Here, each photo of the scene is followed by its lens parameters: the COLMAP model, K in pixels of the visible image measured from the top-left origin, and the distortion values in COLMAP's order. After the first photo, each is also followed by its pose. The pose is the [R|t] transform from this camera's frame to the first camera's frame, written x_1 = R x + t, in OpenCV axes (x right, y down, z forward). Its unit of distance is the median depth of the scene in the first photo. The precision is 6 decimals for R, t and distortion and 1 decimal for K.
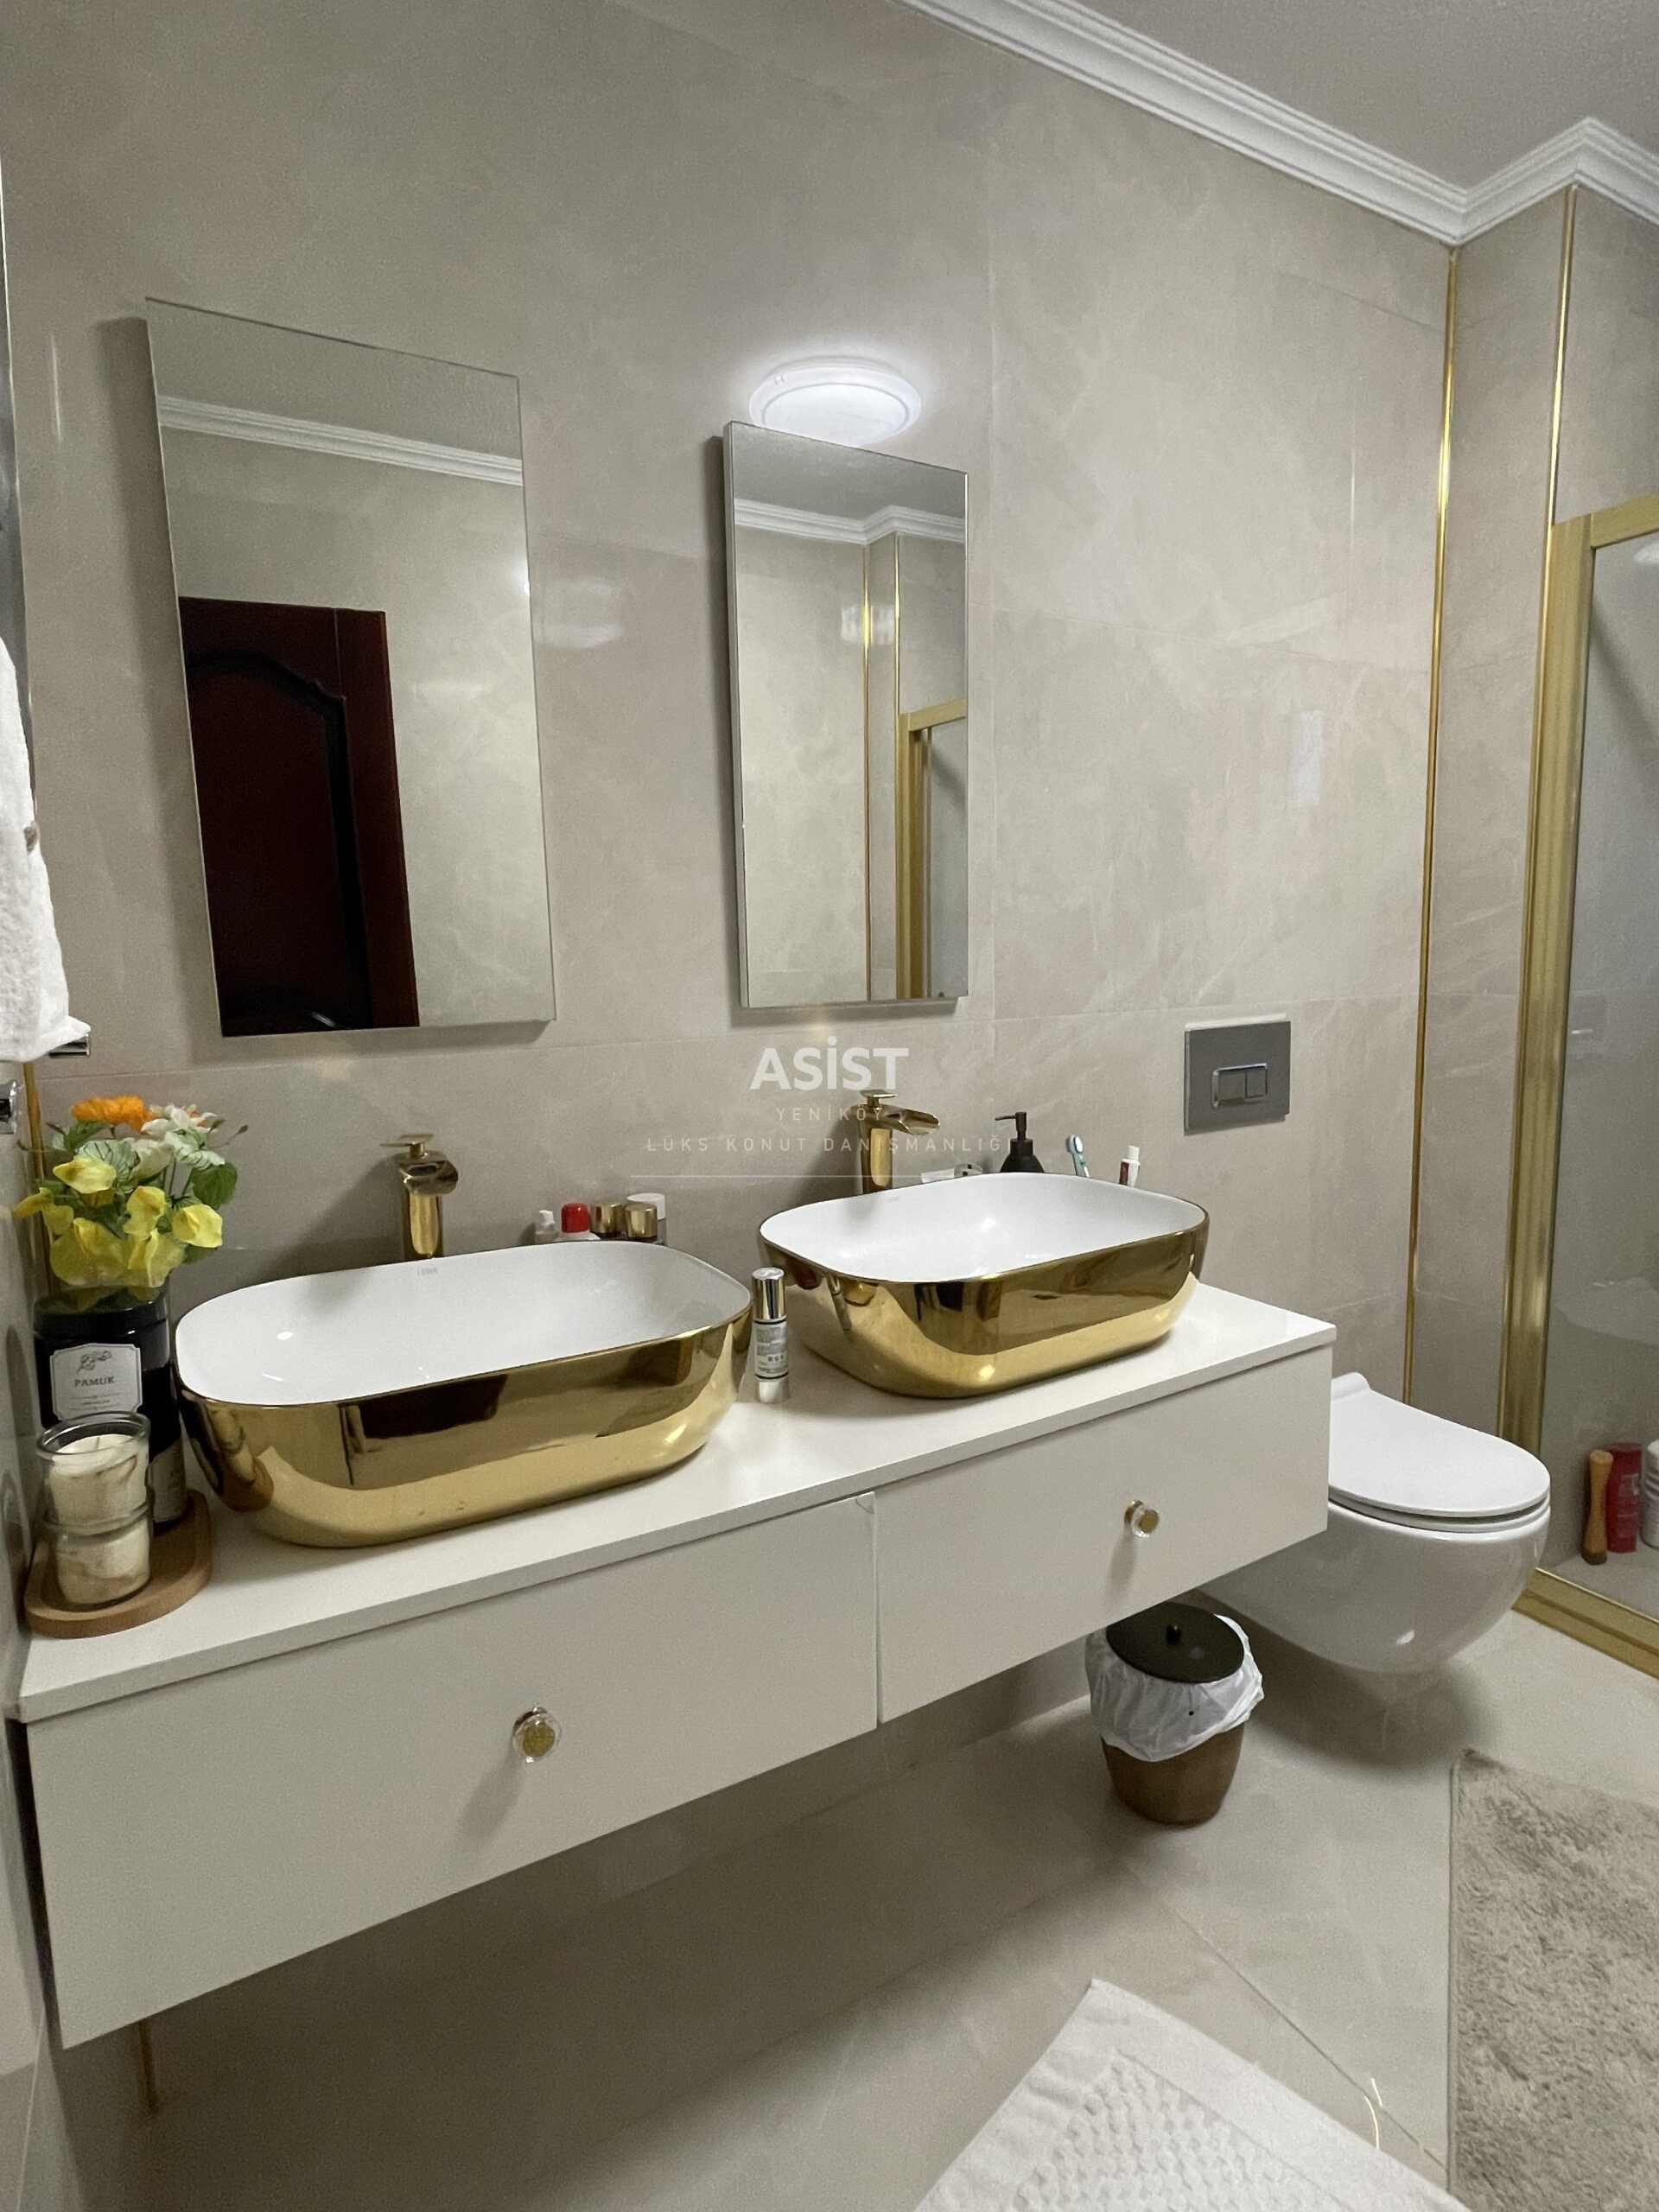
lens RADIAL K [[1152.2, 0, 833.9], [0, 1152.2, 1109.7], [0, 0, 1]] dist [-0.001807, -0.003386]
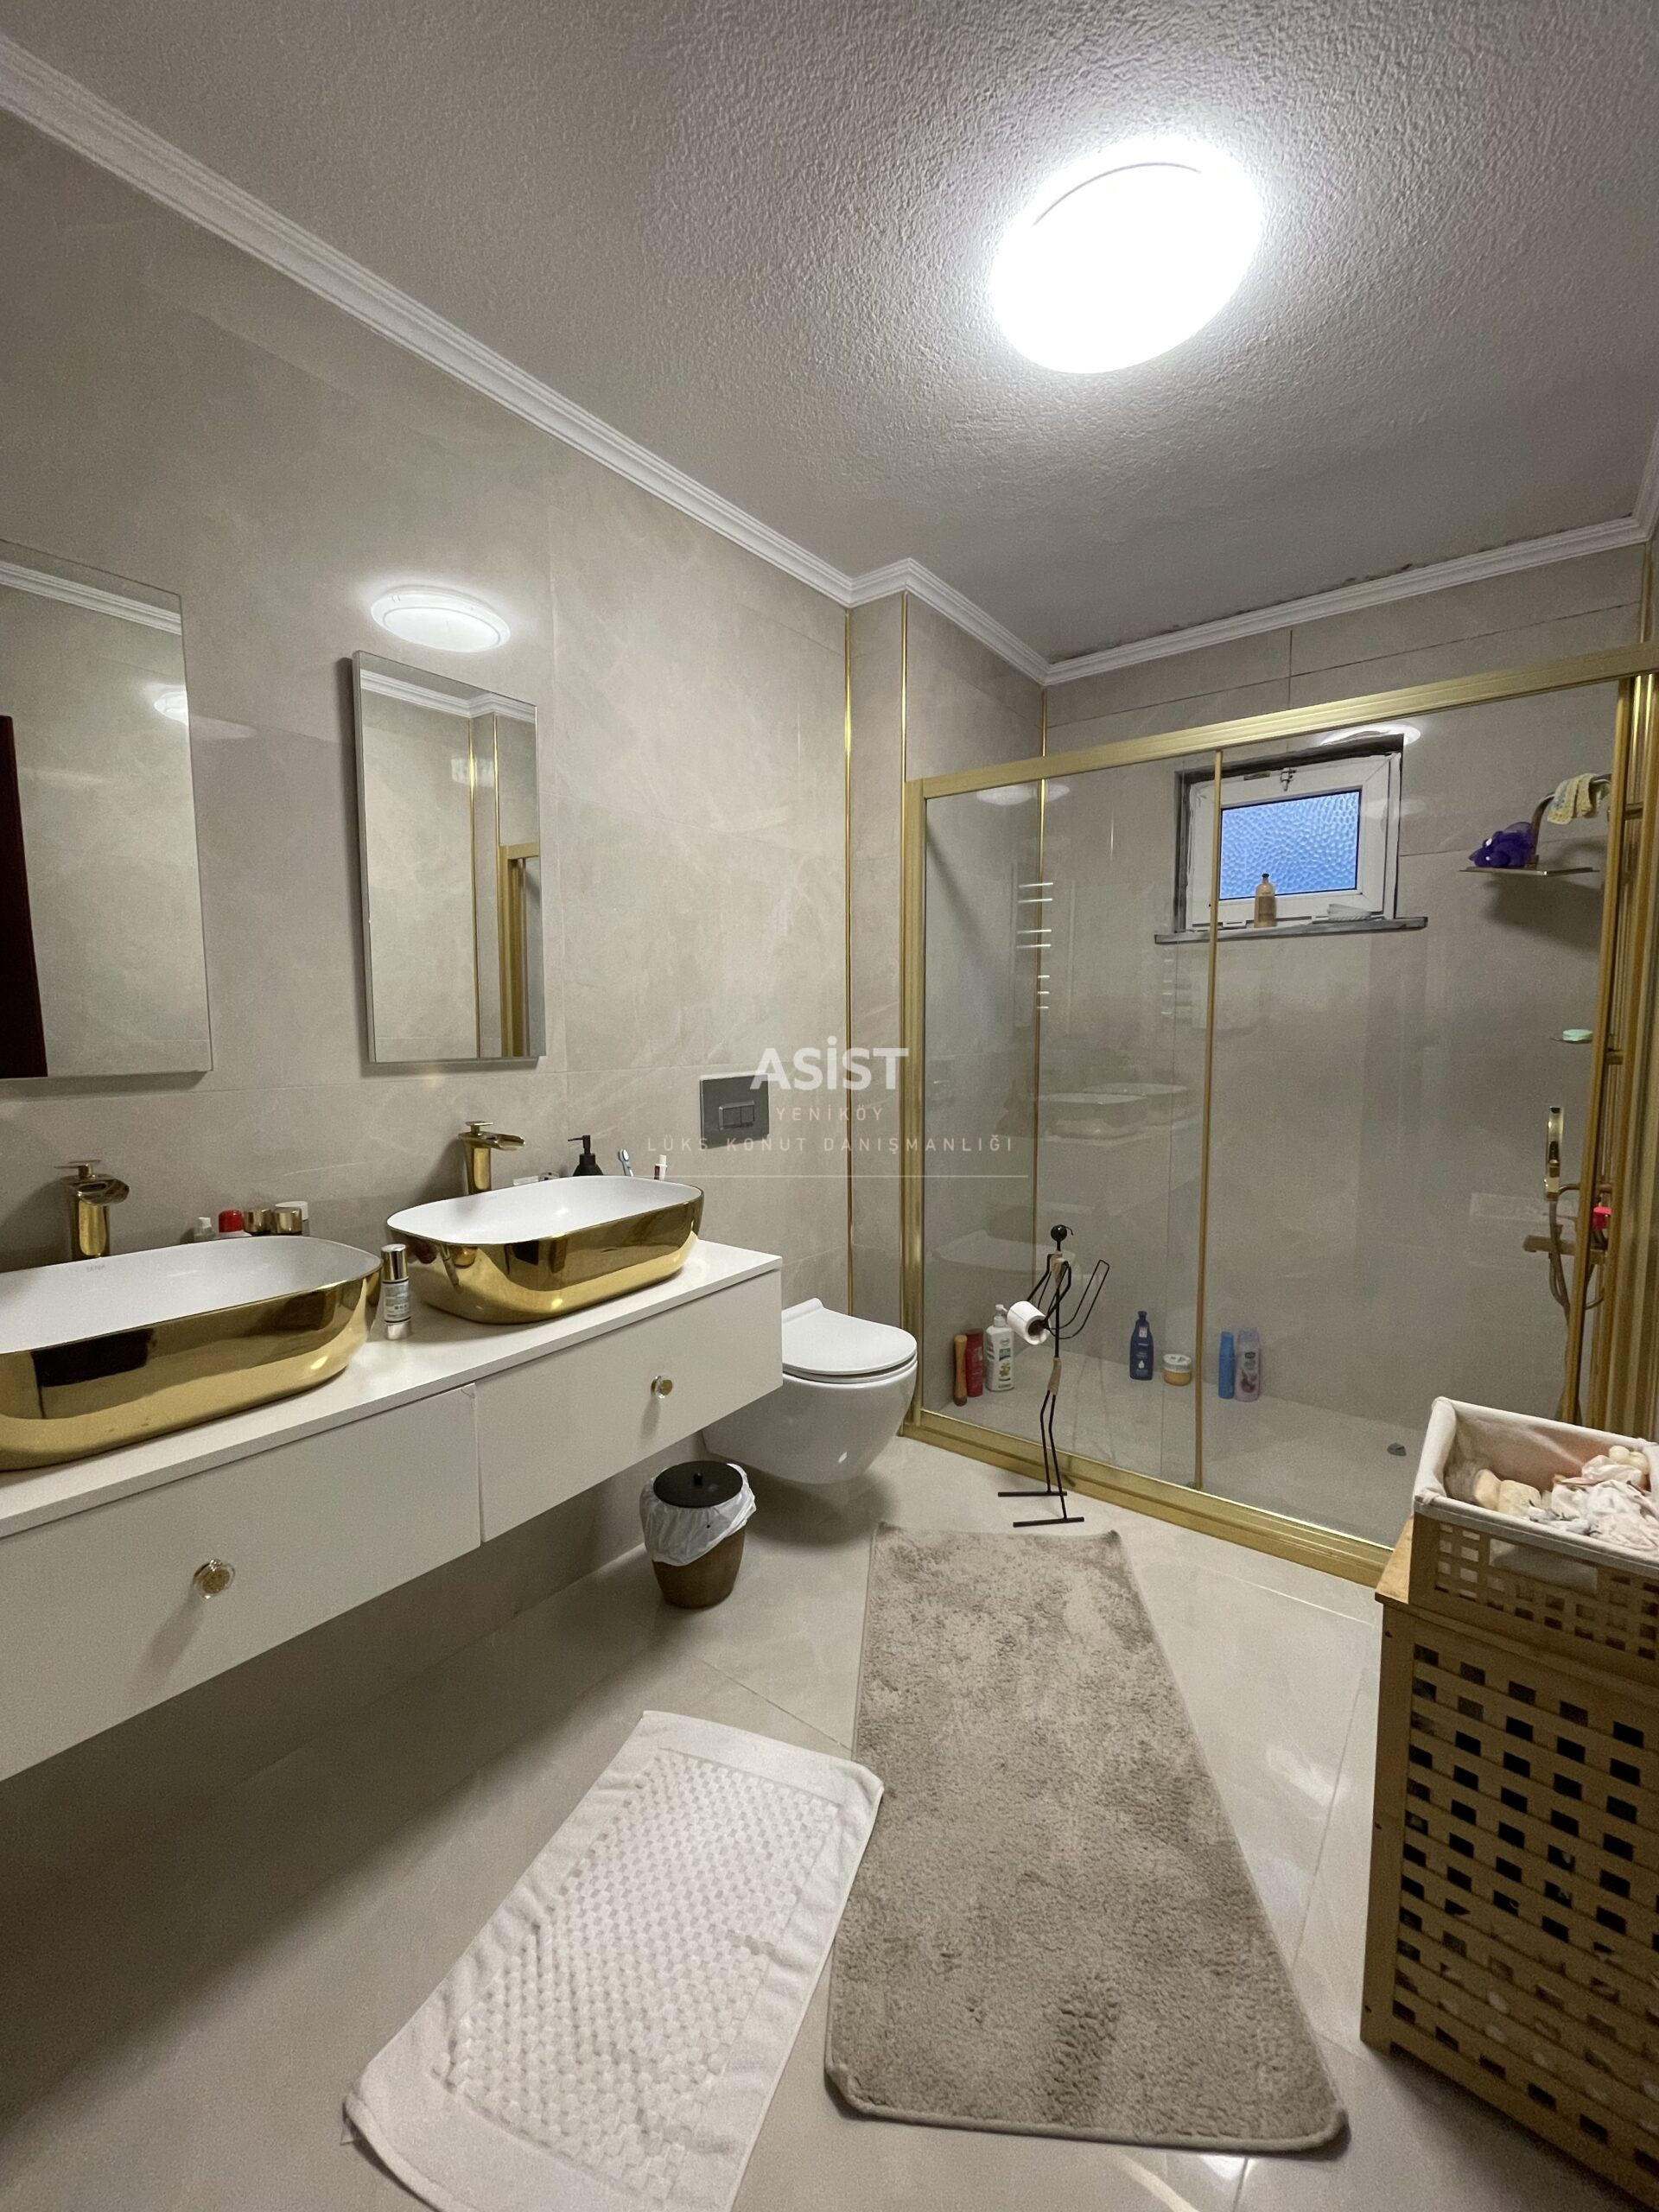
lens RADIAL K [[896.0, 0, 841.1], [0, 896.0, 1104.3], [0, 0, 1]] dist [-0.006633, 0.000543]
pose [[0.918006, -0.014243, 0.396312, 0.010512], [0.034435, 0.998443, -0.043882, 0.024547], [-0.395070, 0.053931, 0.917067, -0.176402]]
